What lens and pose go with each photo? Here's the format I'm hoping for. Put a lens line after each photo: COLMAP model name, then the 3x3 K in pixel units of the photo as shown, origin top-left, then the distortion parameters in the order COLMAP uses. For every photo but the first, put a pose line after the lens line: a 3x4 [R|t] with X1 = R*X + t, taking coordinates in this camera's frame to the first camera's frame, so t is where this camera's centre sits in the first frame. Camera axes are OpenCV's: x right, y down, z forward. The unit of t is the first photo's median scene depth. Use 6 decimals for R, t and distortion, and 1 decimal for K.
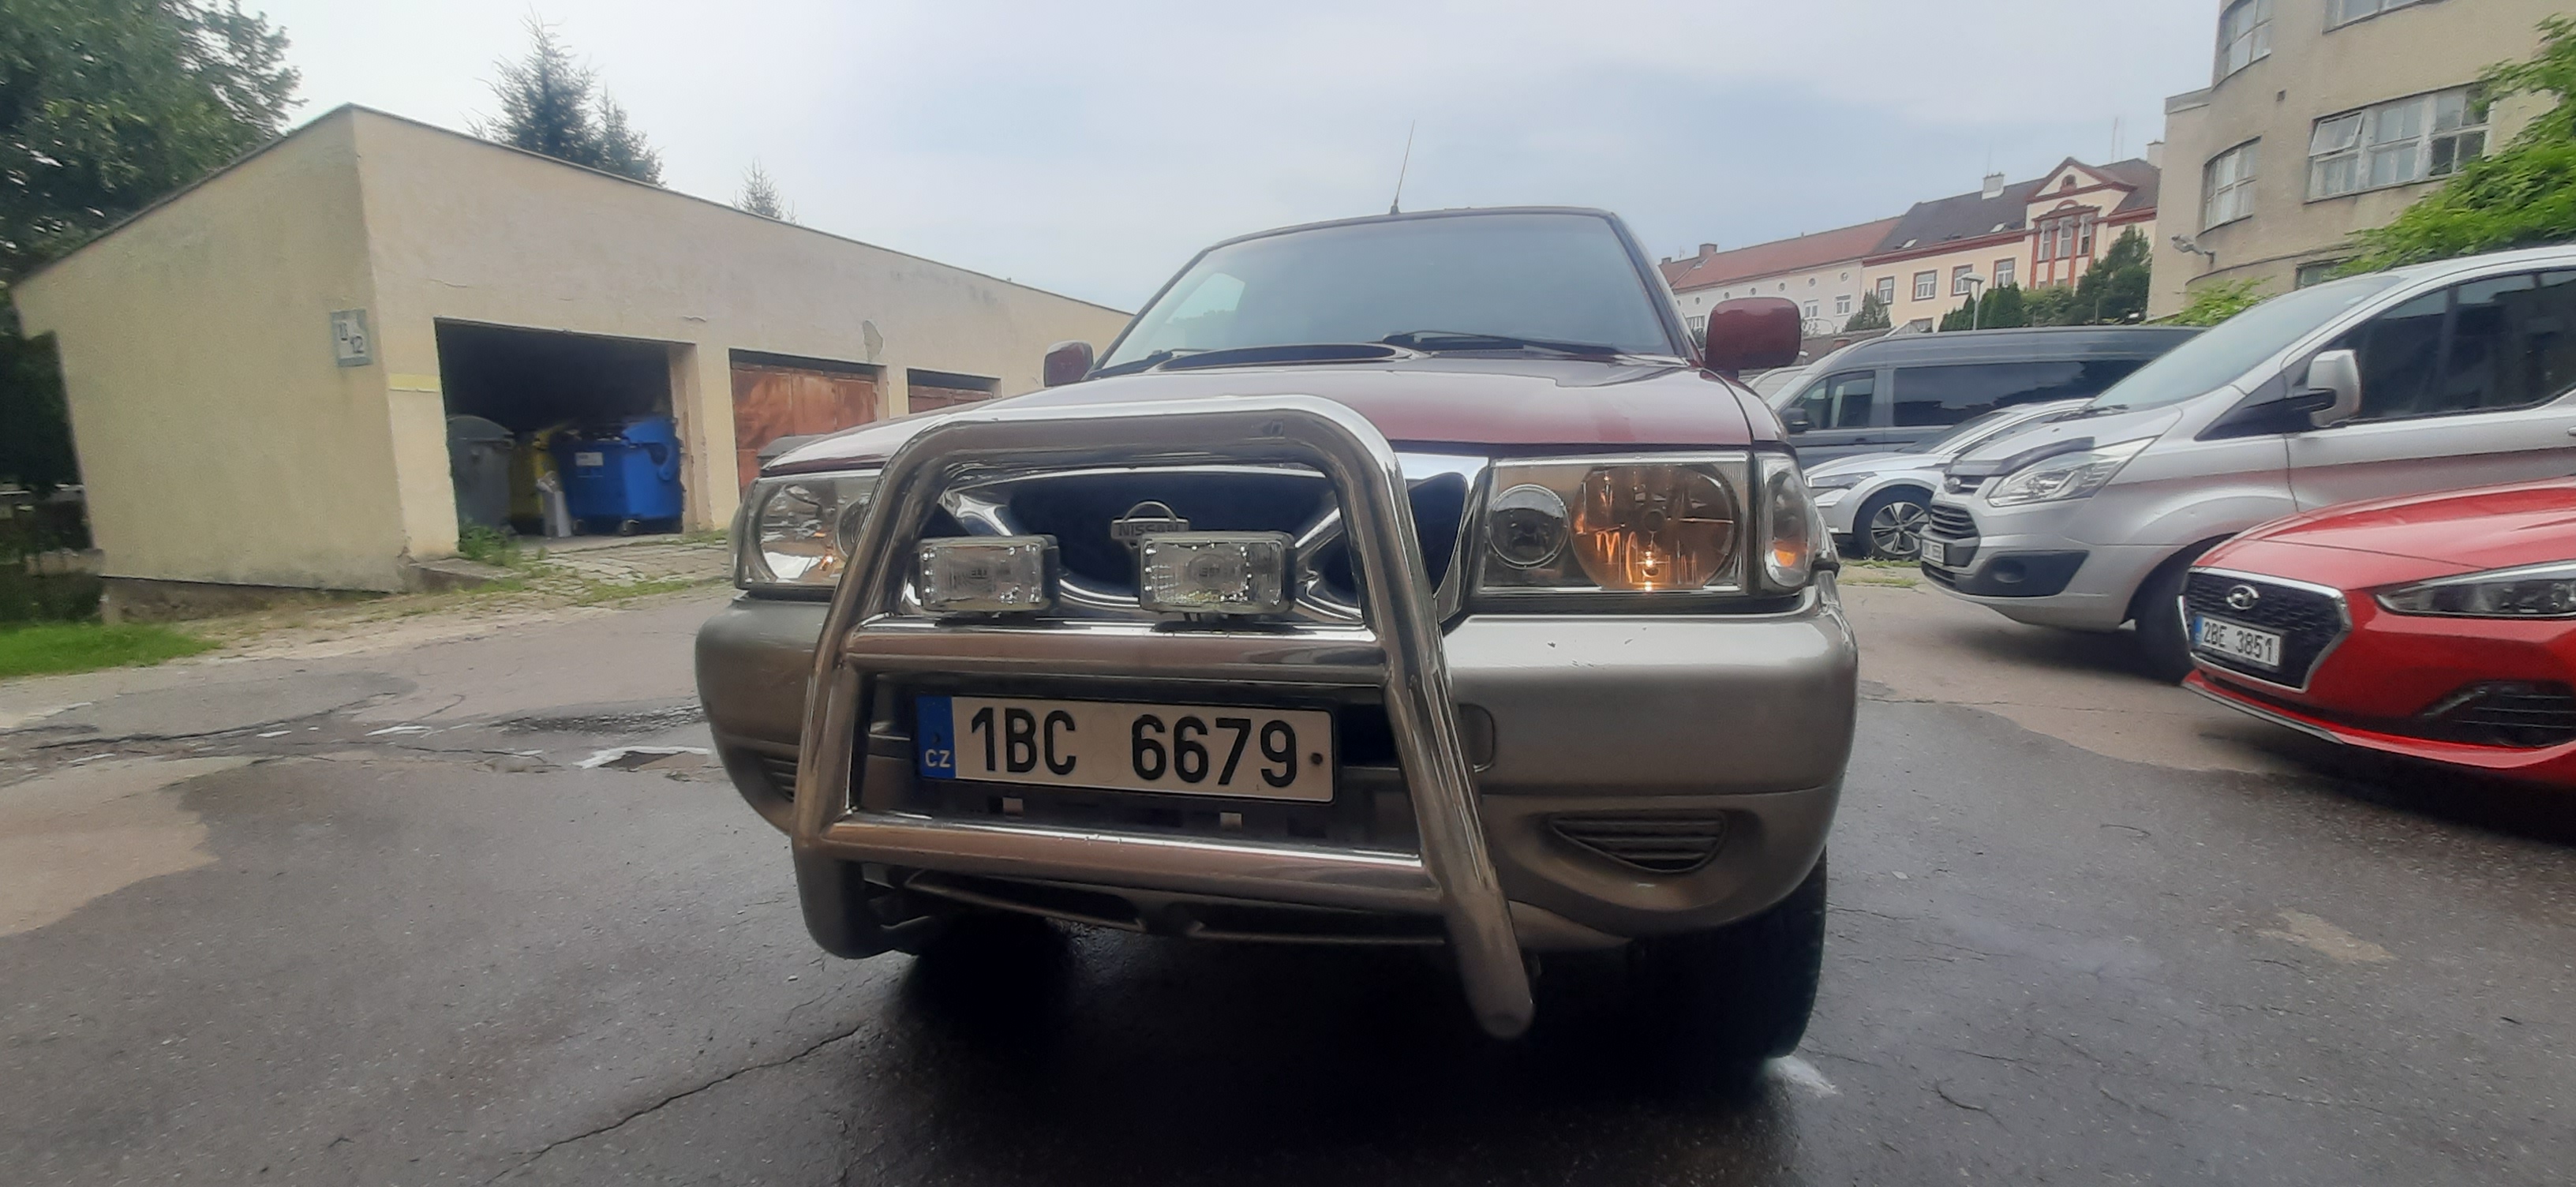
lens RADIAL K [[1022.8, 0, 1294.7], [0, 1022.8, 582.0], [0, 0, 1]] dist [-0.007114, 0.004236]
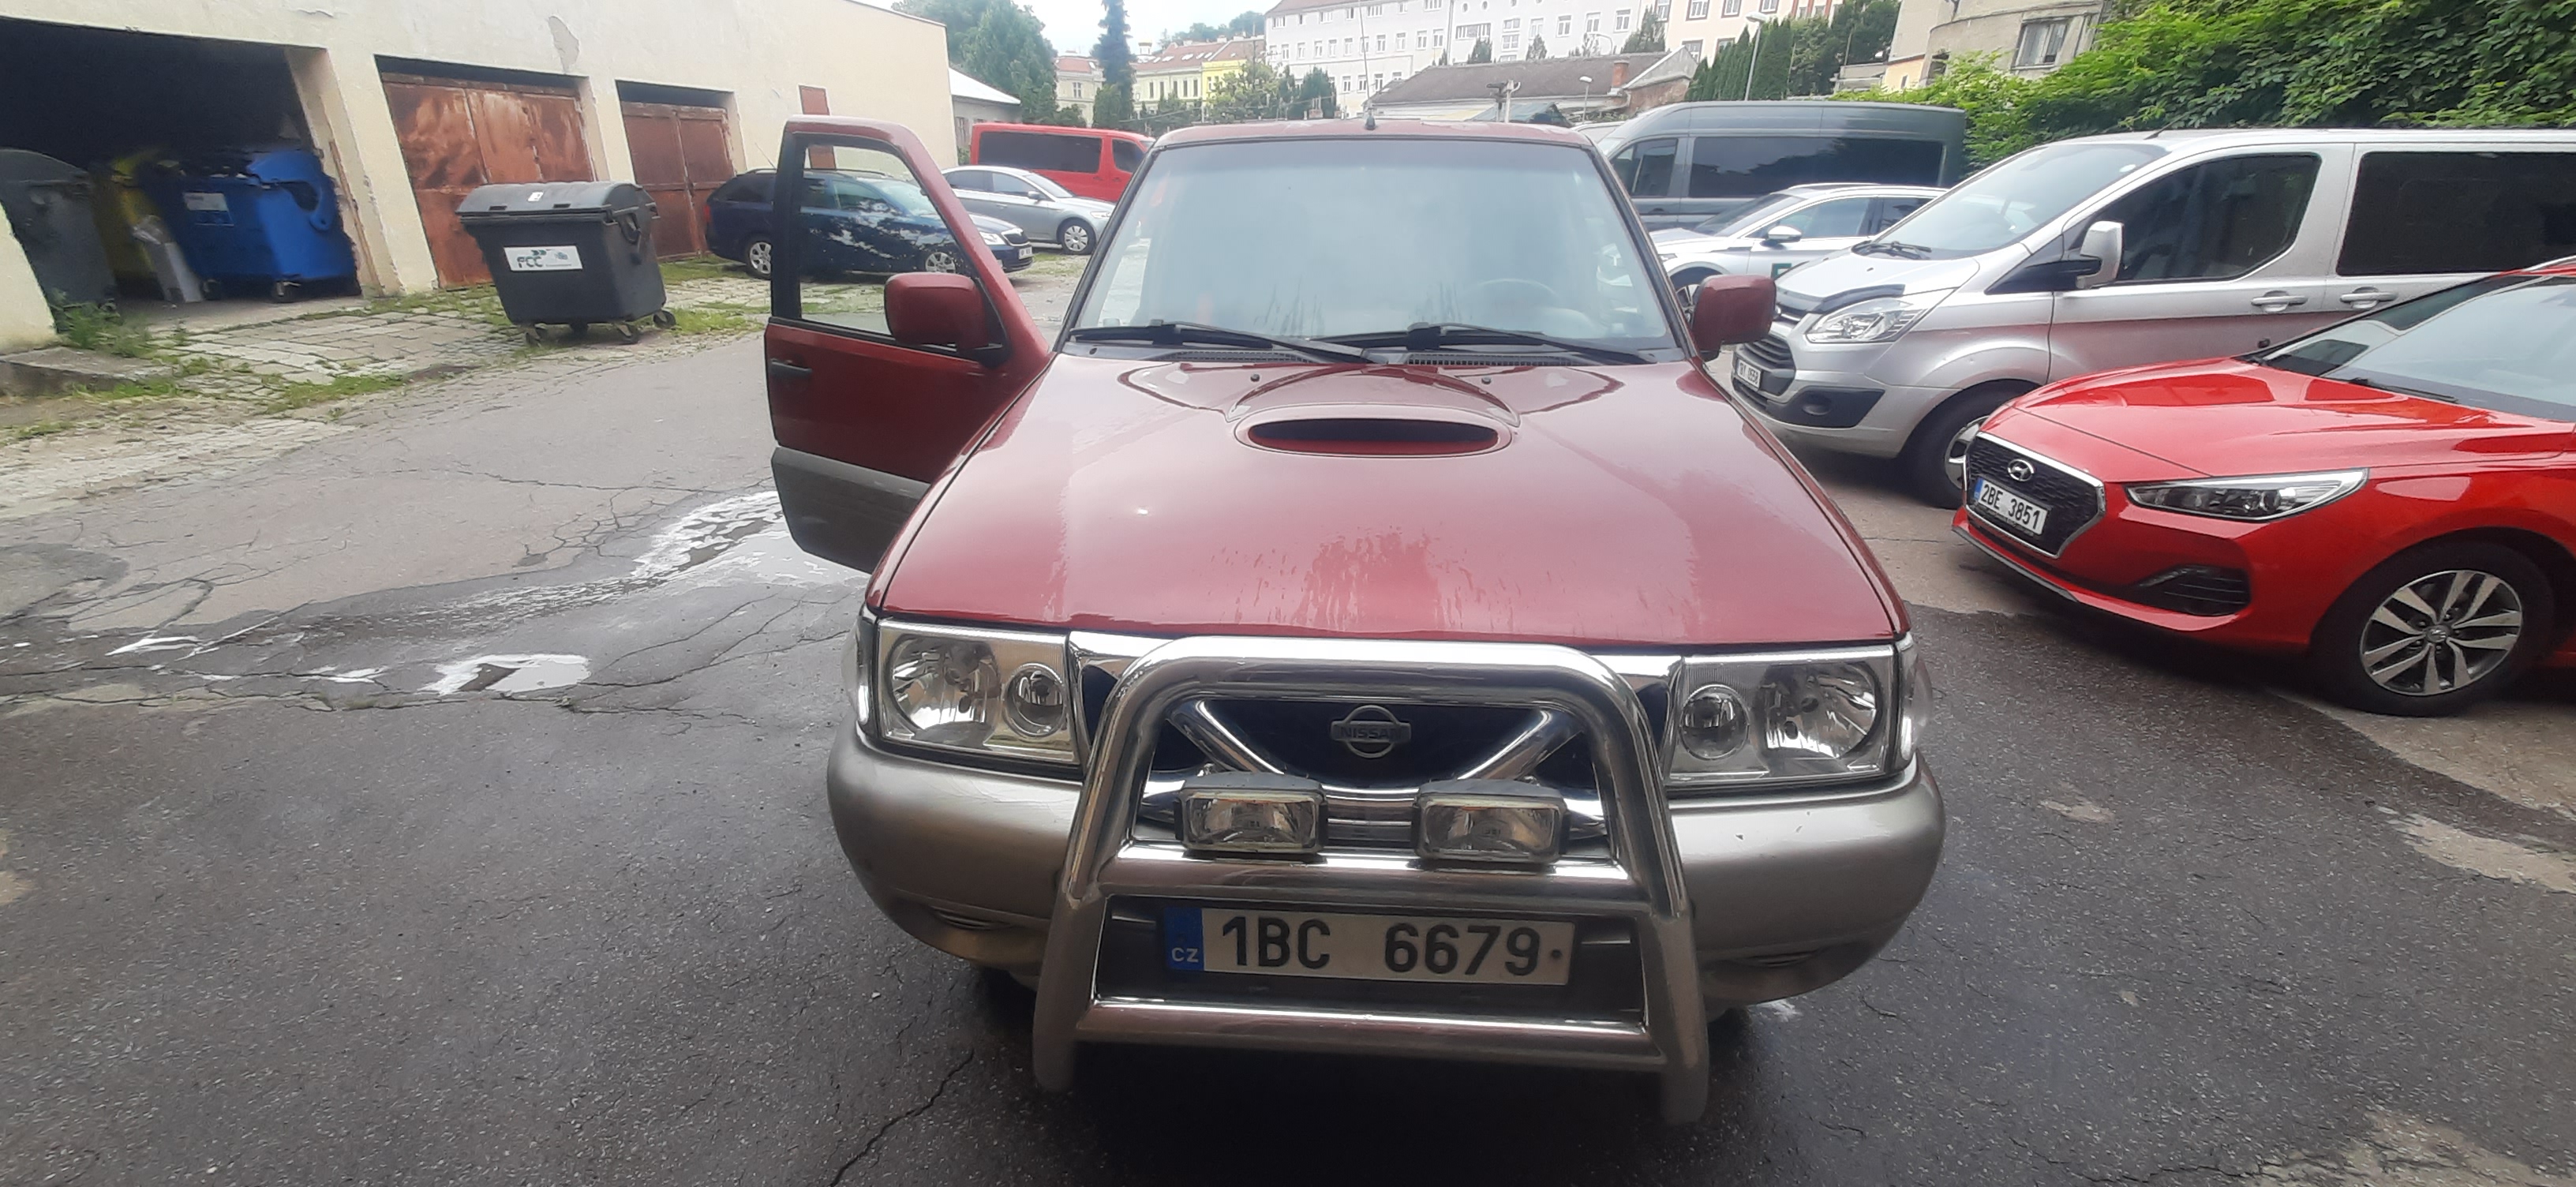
lens RADIAL K [[1009.7, 0, 1297.8], [0, 1009.7, 592.1], [0, 0, 1]] dist [-0.001906, -0.000233]
pose [[0.978007, -0.052956, 0.201737, -0.118390], [-0.002774, 0.963843, 0.266457, -0.131675], [-0.208553, -0.261156, 0.942498, 0.021929]]
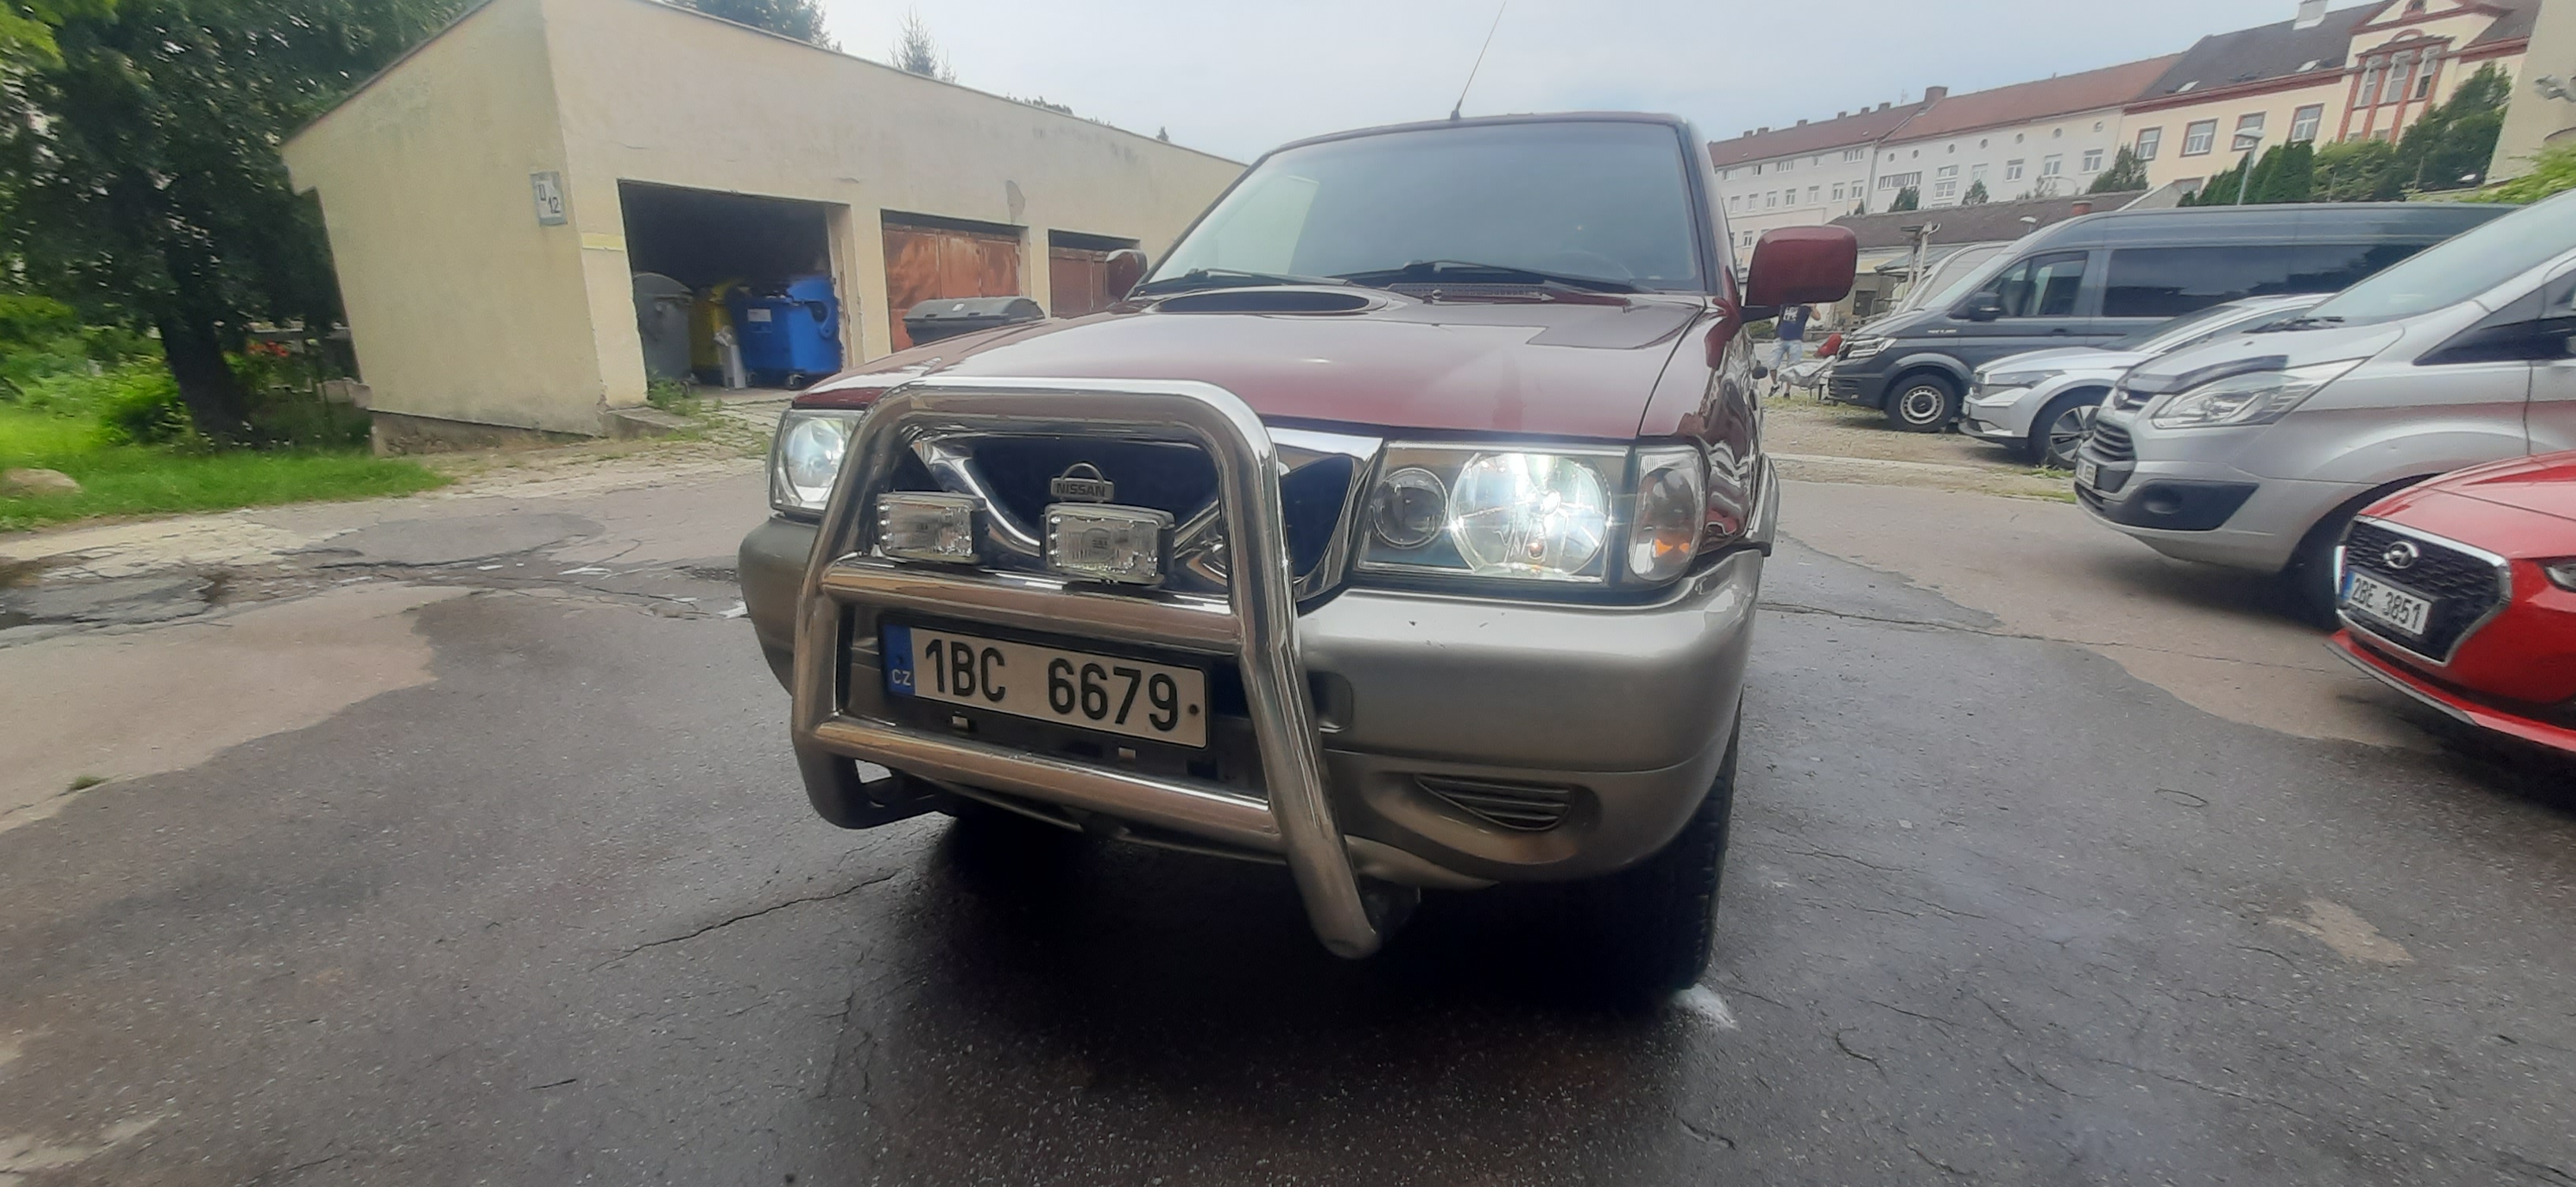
lens RADIAL K [[1020.0, 0, 1290.6], [0, 1020.0, 586.0], [0, 0, 1]] dist [-0.000095, 0.000577]
pose [[0.989070, 0.062108, -0.133729, 0.067841], [-0.043838, 0.989811, 0.135473, -0.030570], [0.140780, -0.128130, 0.981715, -0.021216]]
